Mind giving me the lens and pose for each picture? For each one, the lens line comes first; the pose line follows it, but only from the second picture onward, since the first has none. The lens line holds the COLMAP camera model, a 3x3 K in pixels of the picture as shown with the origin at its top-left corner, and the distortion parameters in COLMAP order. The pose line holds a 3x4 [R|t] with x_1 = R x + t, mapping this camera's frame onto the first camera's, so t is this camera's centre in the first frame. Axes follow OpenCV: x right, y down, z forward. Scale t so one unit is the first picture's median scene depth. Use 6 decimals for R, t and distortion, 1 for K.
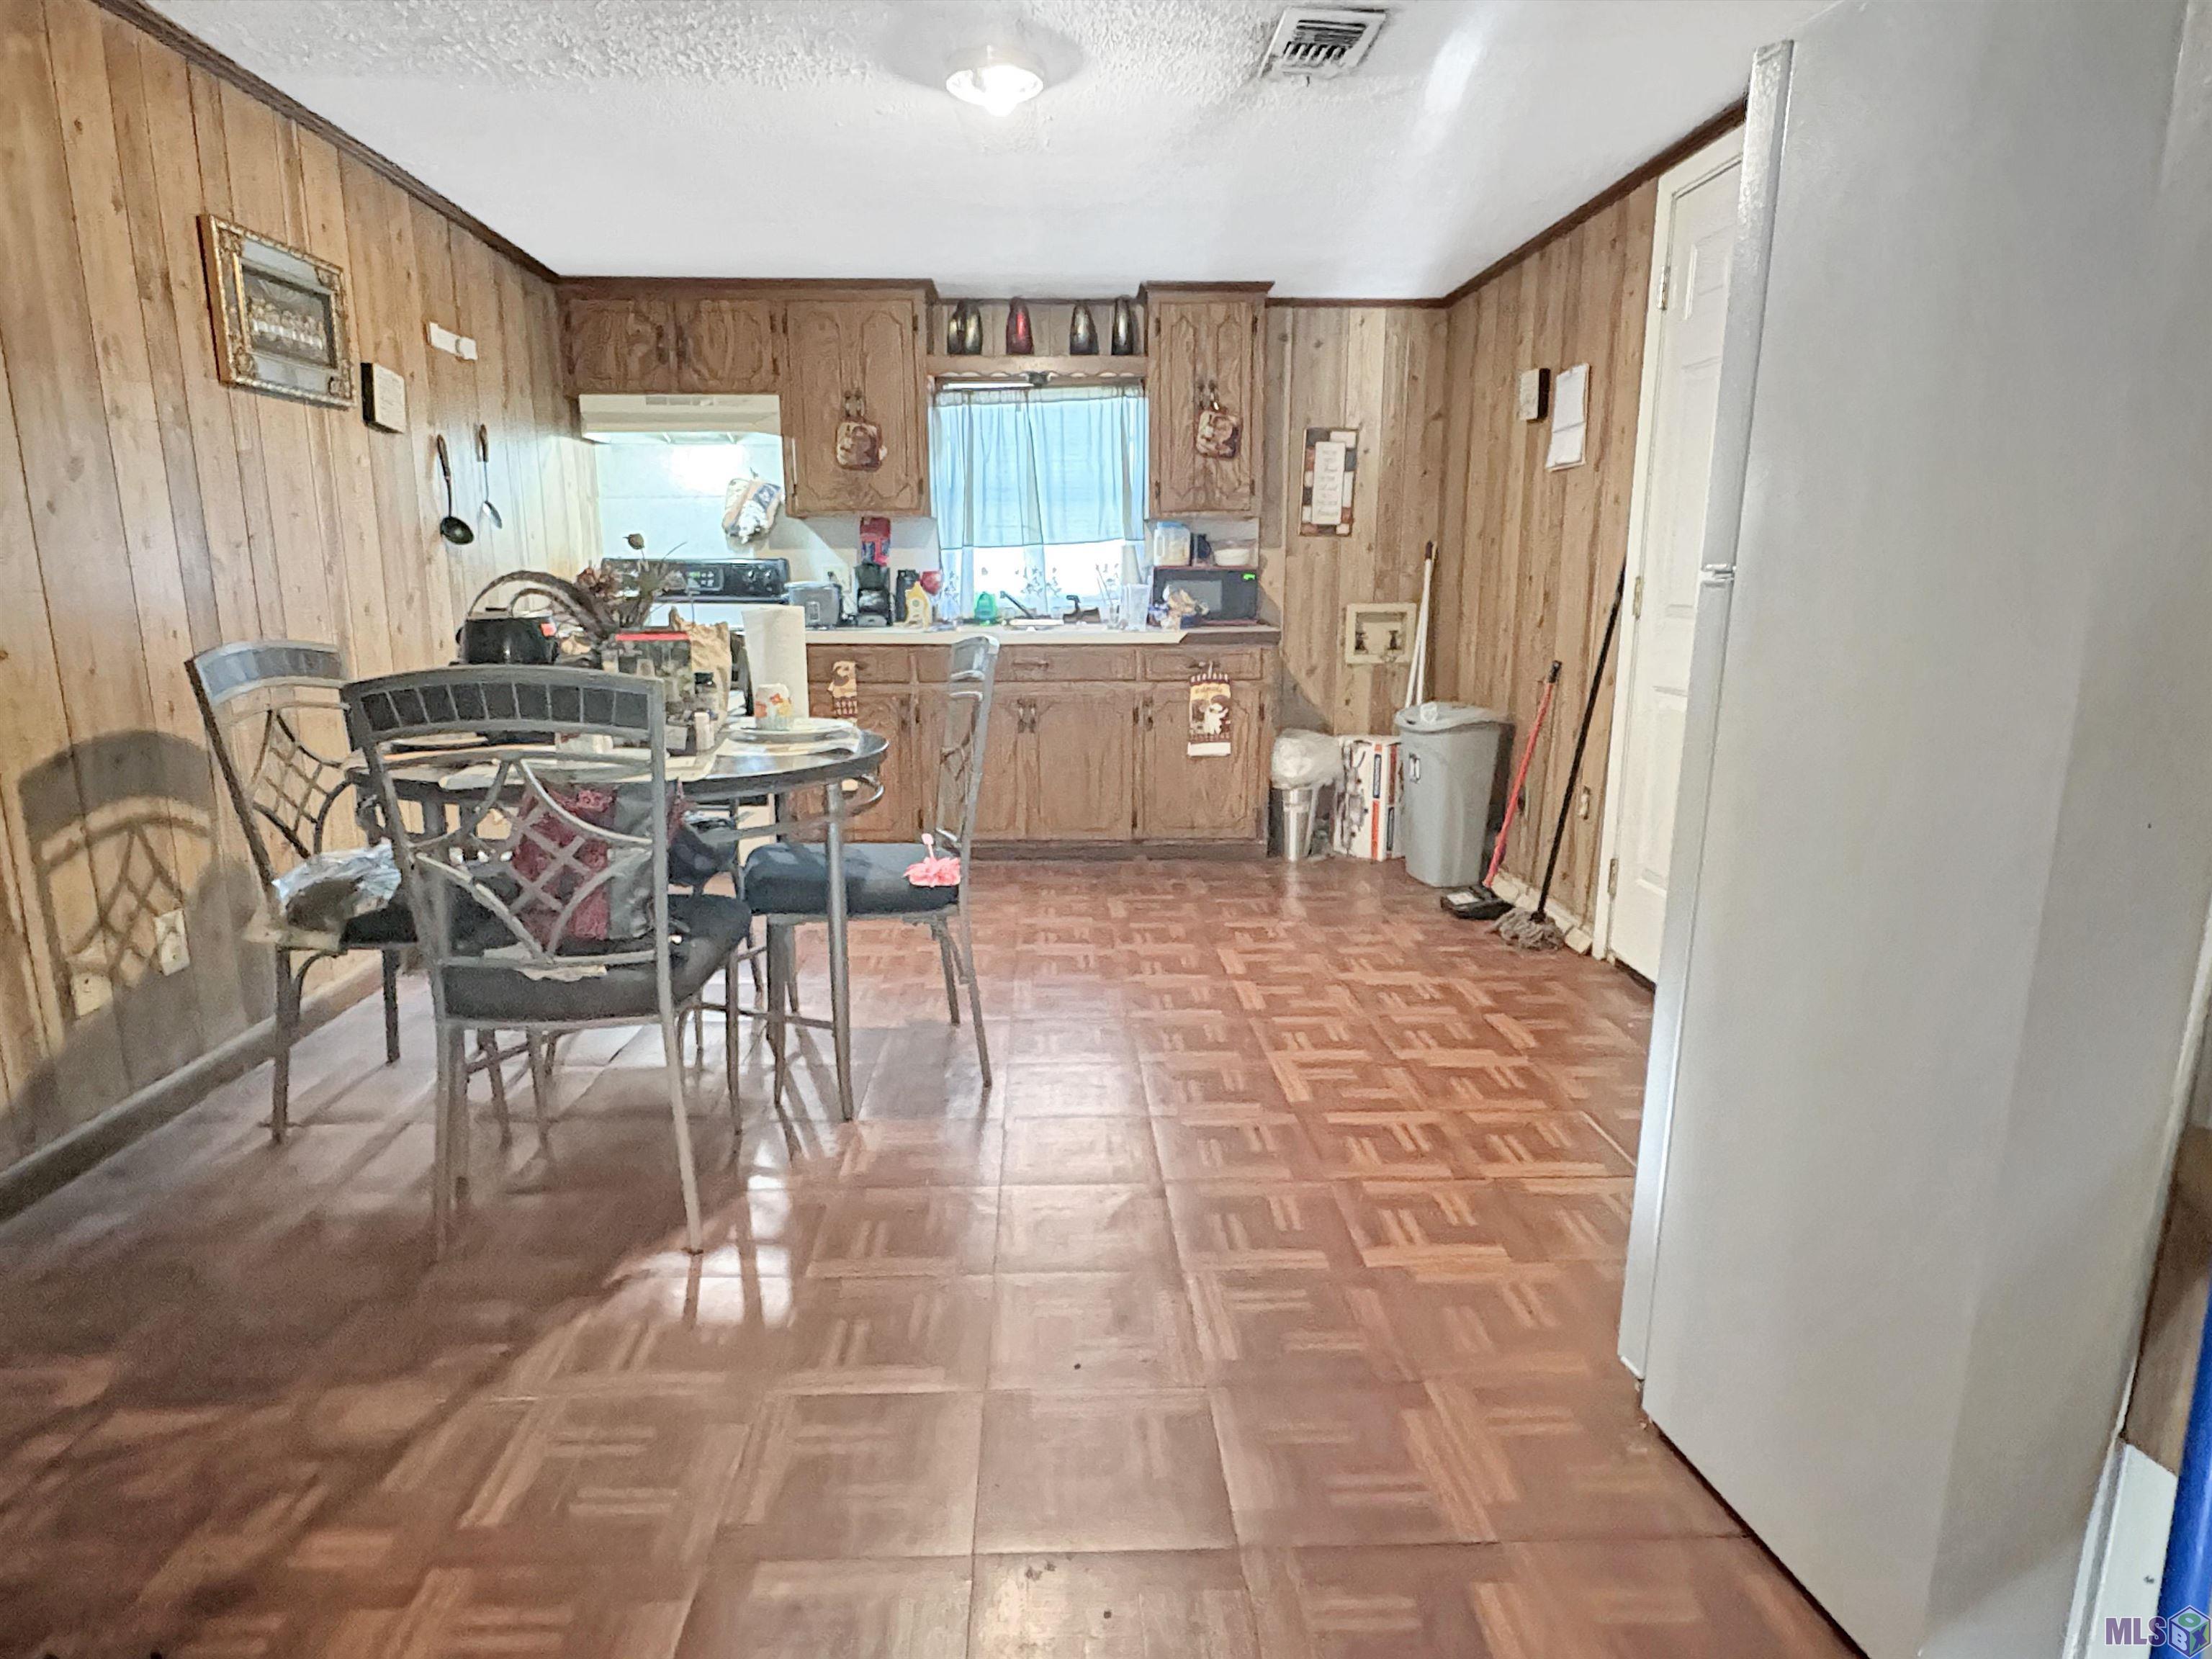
lens RADIAL K [[1277.4, 0, 1101.8], [0, 1277.4, 843.7], [0, 0, 1]] dist [-0.014618, 0.002389]
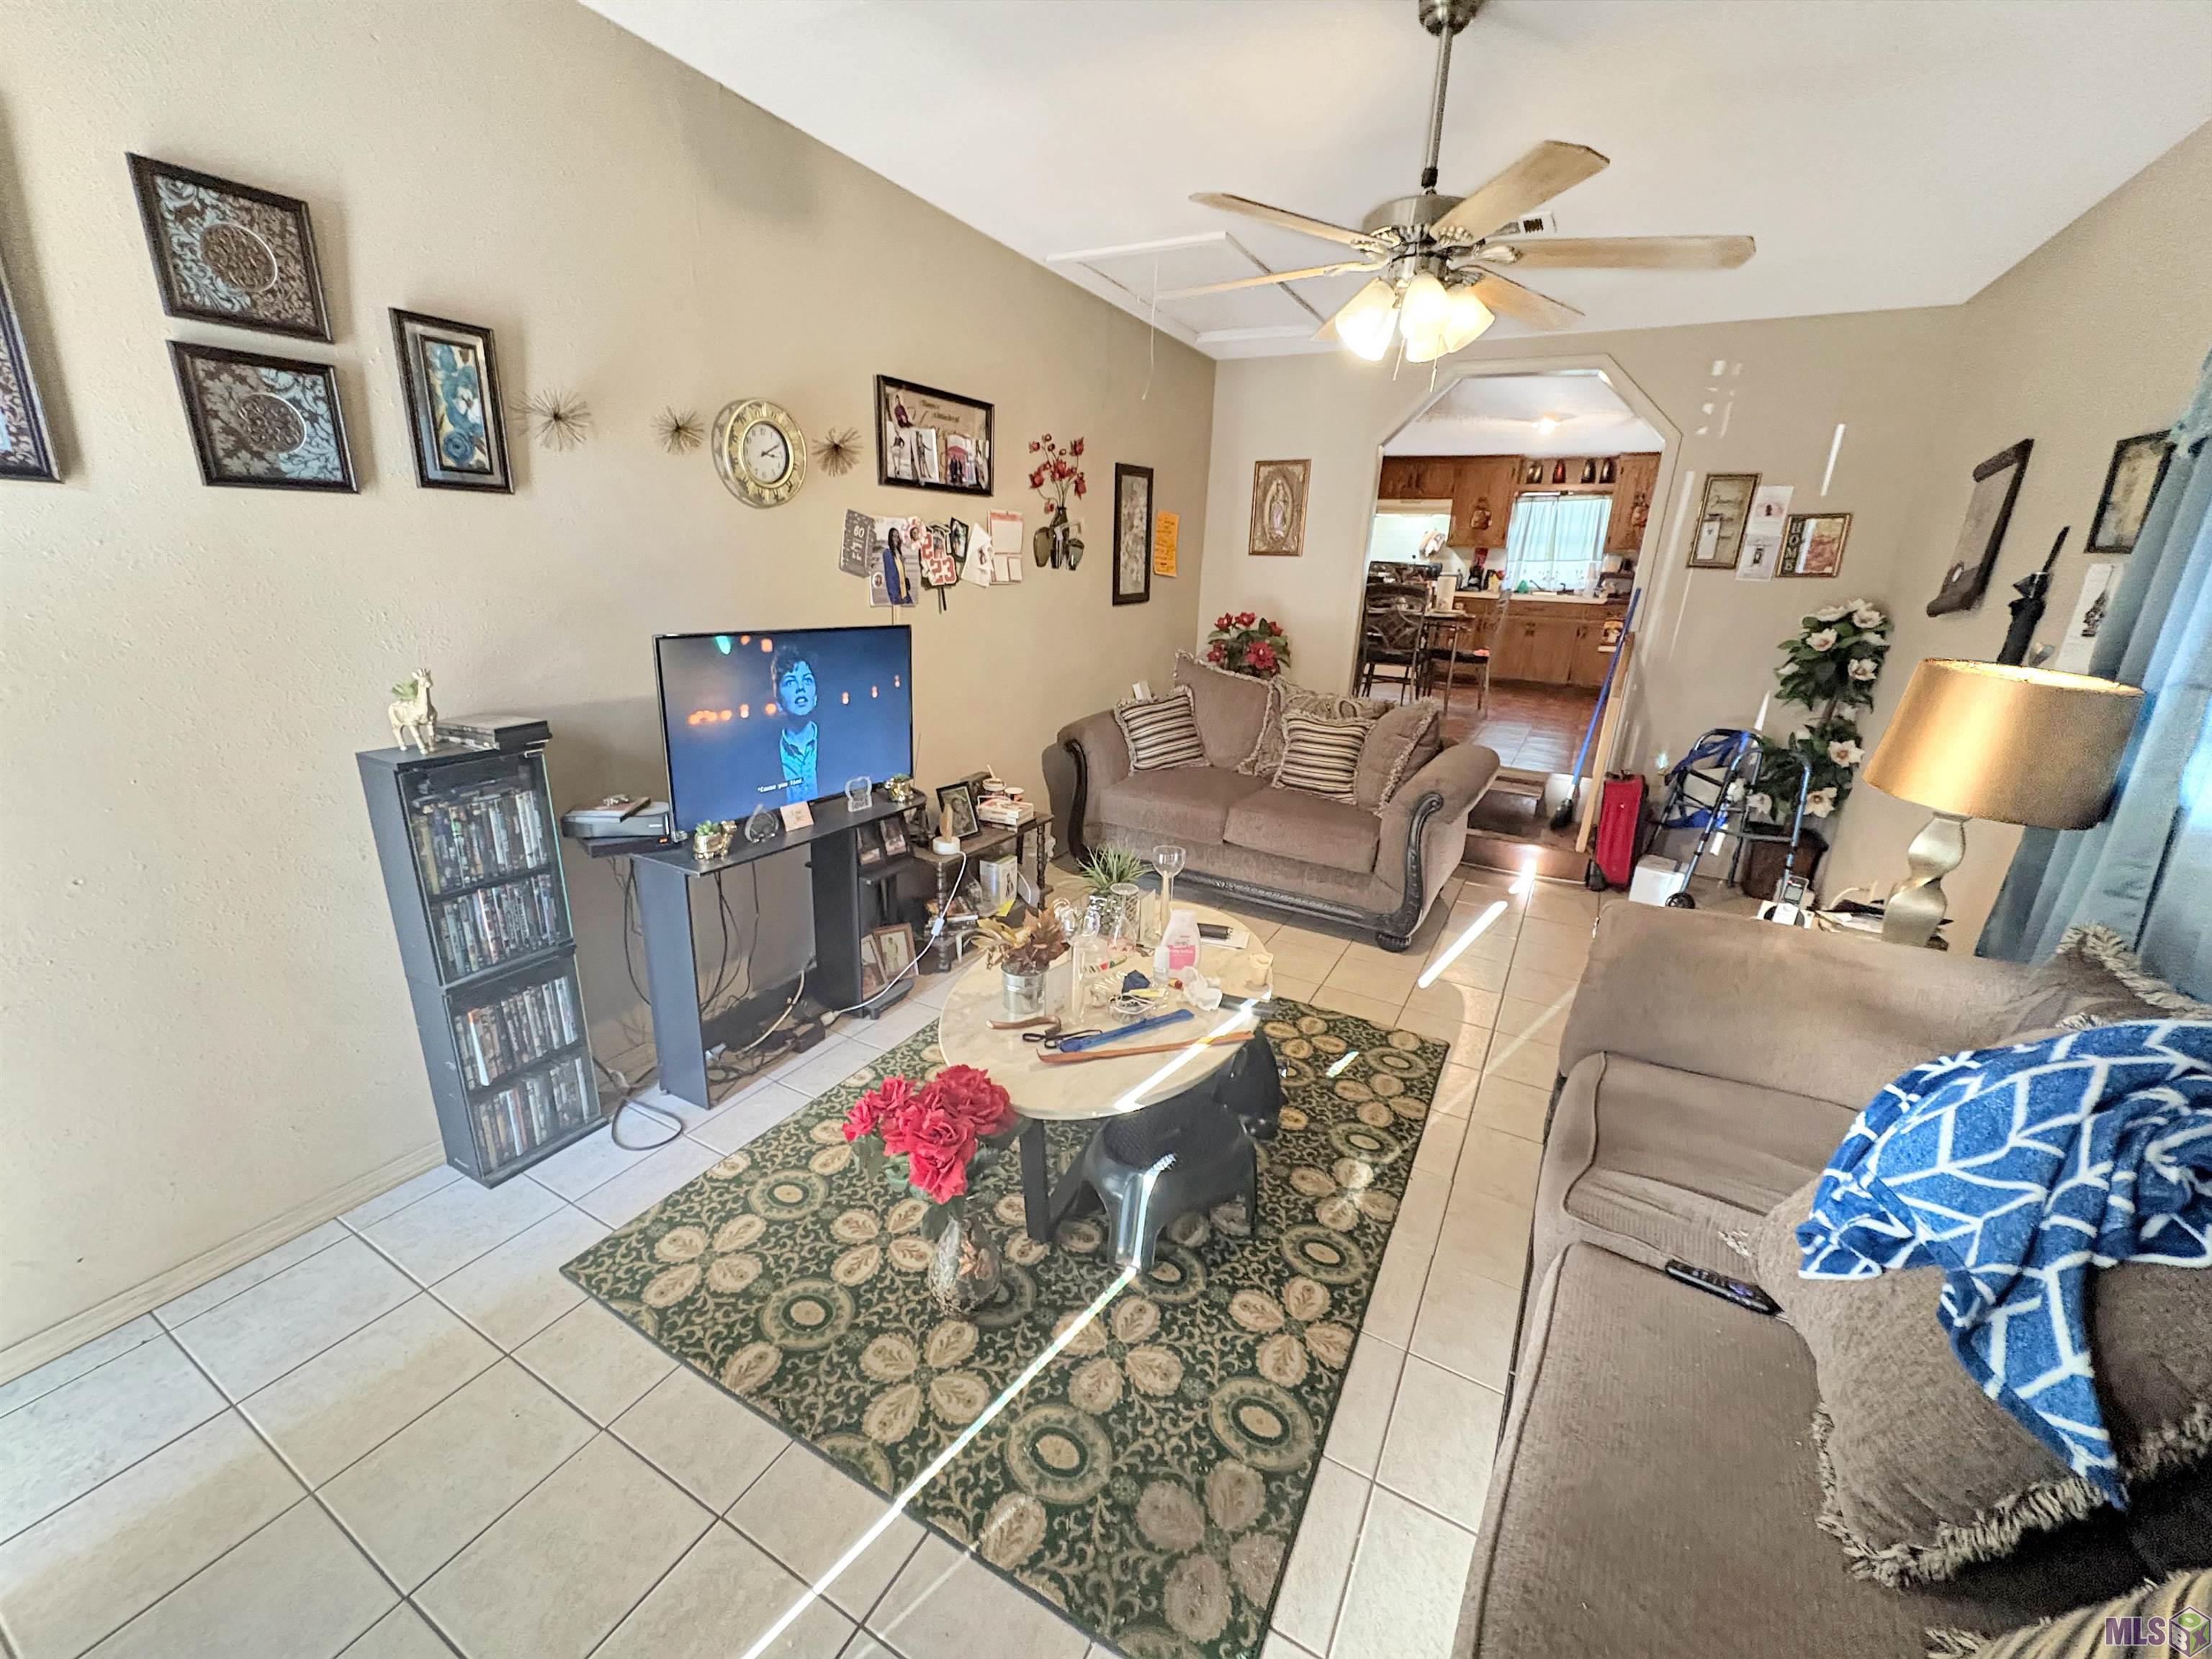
lens RADIAL K [[882.7, 0, 1095.7], [0, 882.7, 835.0], [0, 0, 1]] dist [0.001464, 0.000063]
pose [[0.848275, 0.187186, -0.495369, 0.160119], [-0.146603, 0.981892, 0.119985, 0.224870], [0.508858, -0.029158, 0.860356, -1.000041]]
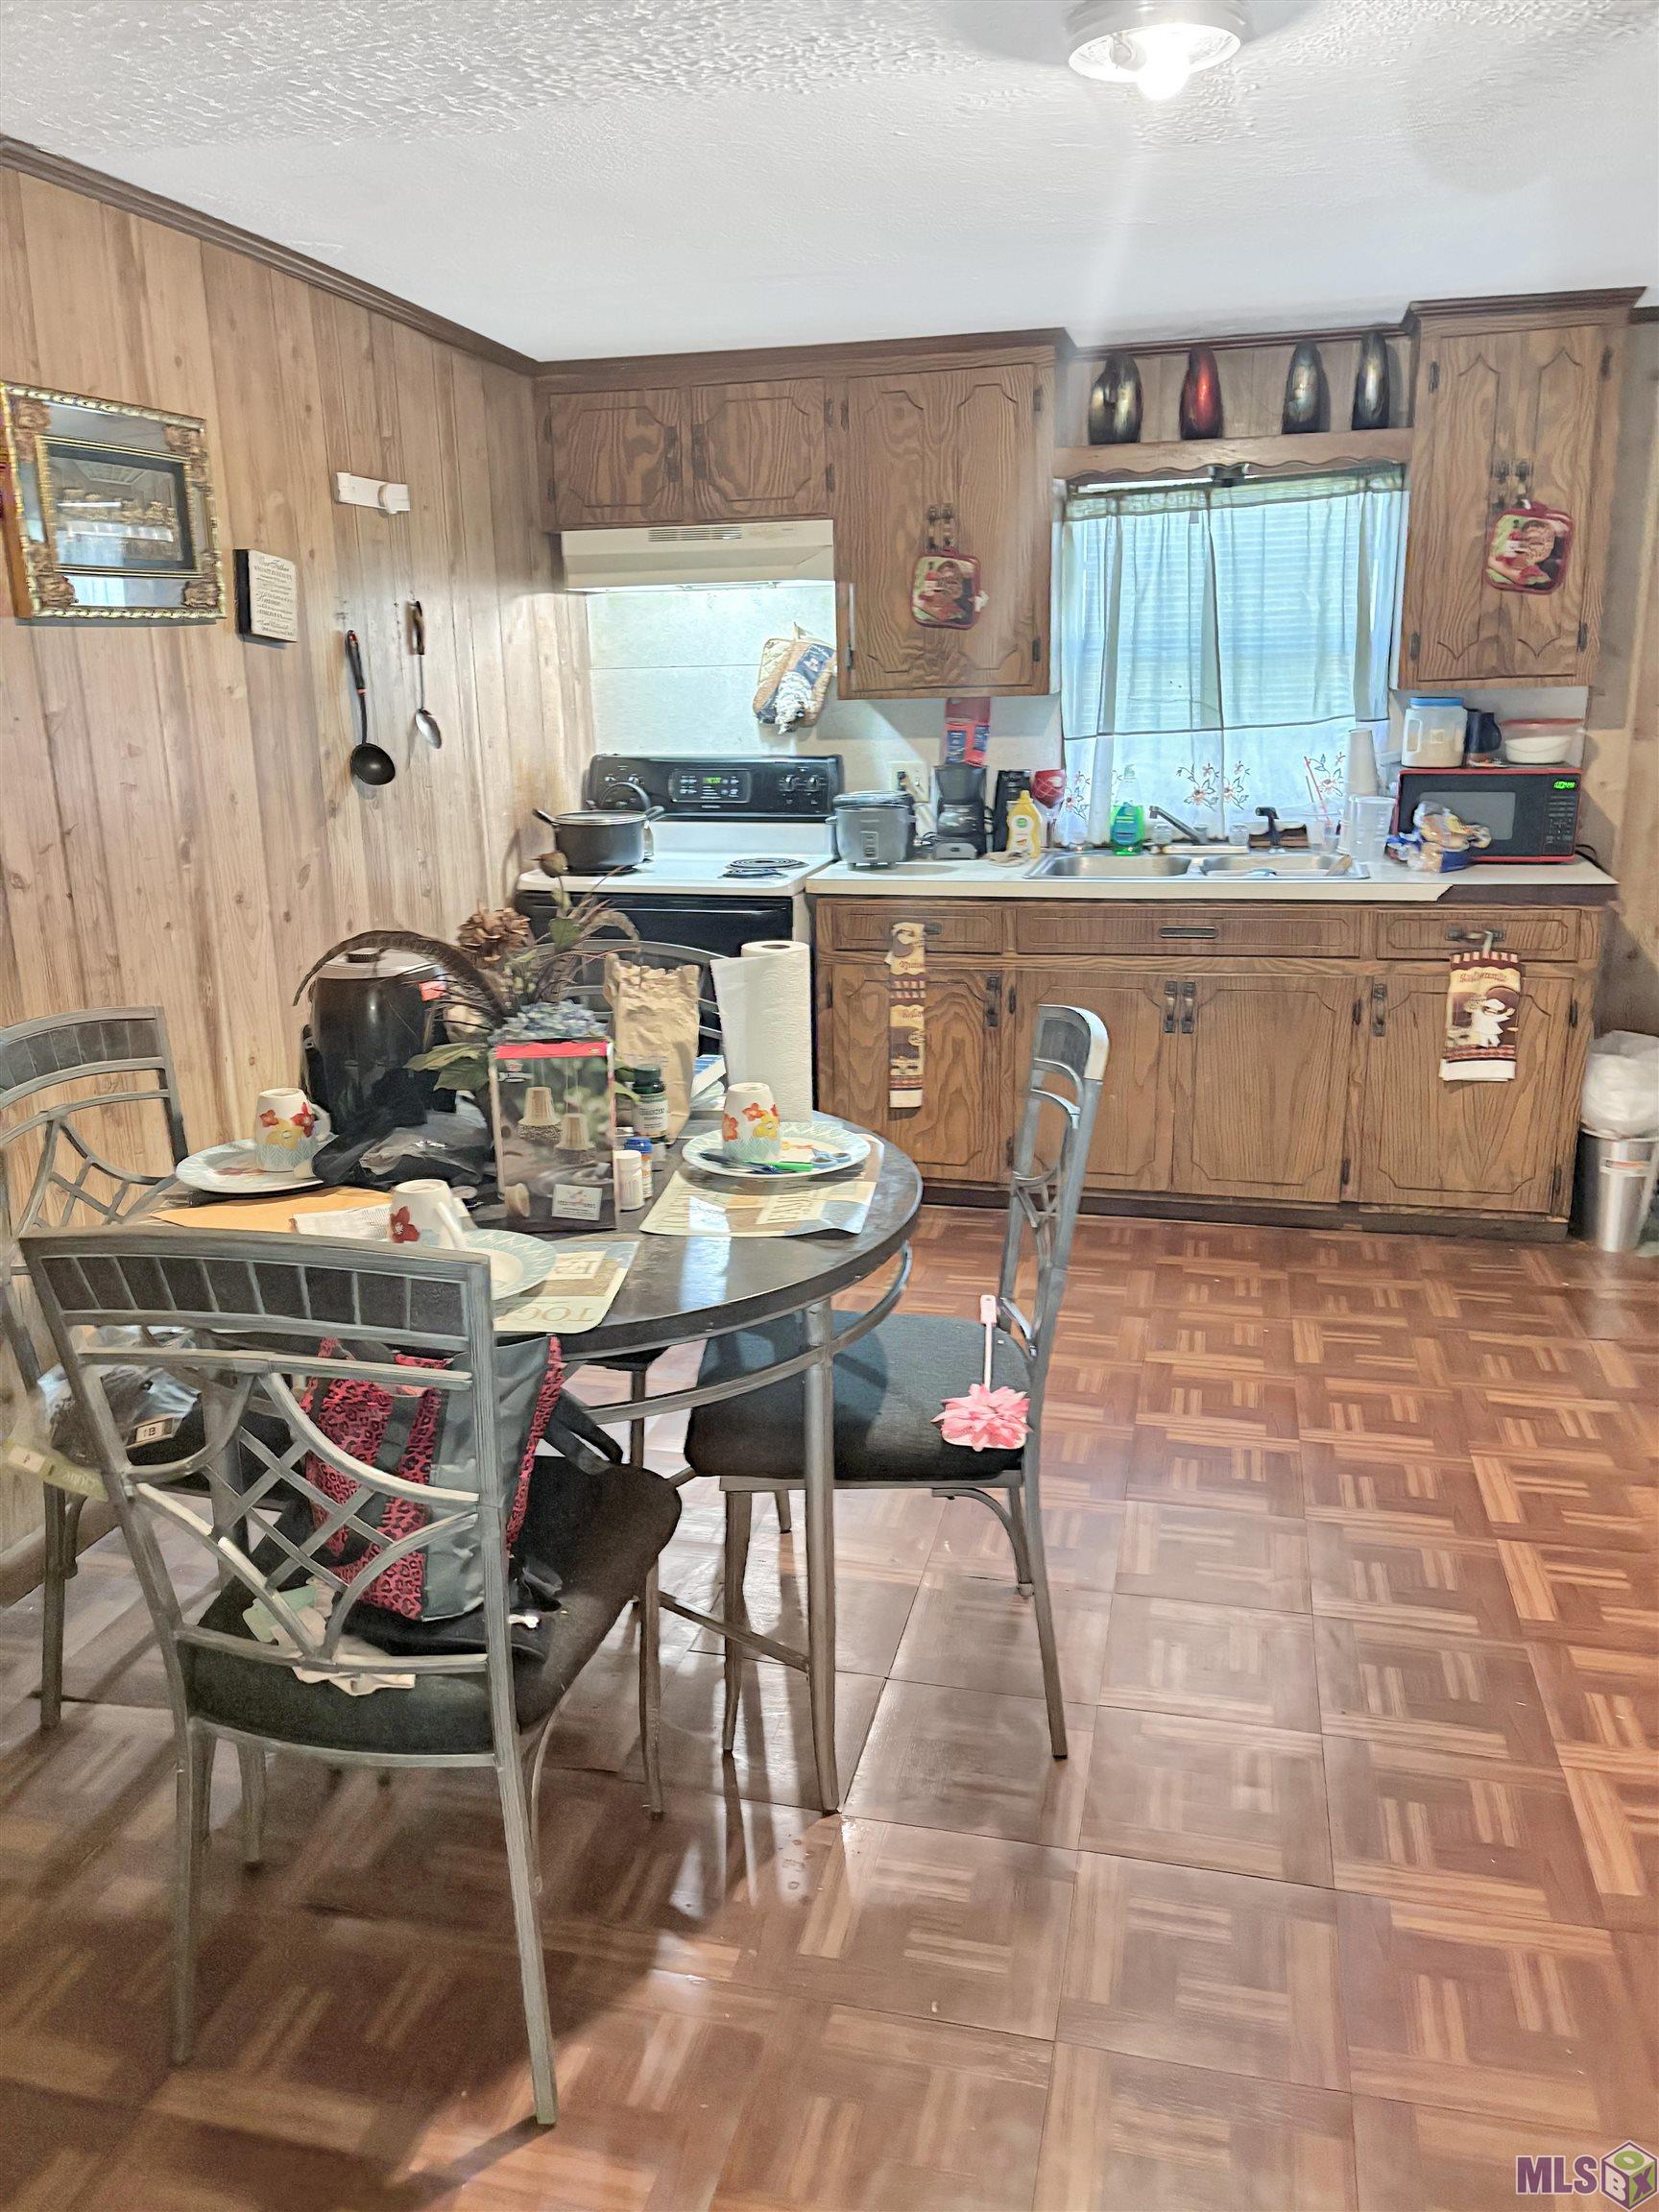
lens RADIAL K [[1668.3, 0, 811.3], [0, 1668.3, 1101.2], [0, 0, 1]] dist [0.027546, -0.021234]
pose [[0.958276, 0.054079, -0.280683, 0.002951], [-0.036880, 0.997124, 0.066206, -0.104489], [0.283457, -0.053092, 0.957514, 0.128224]]
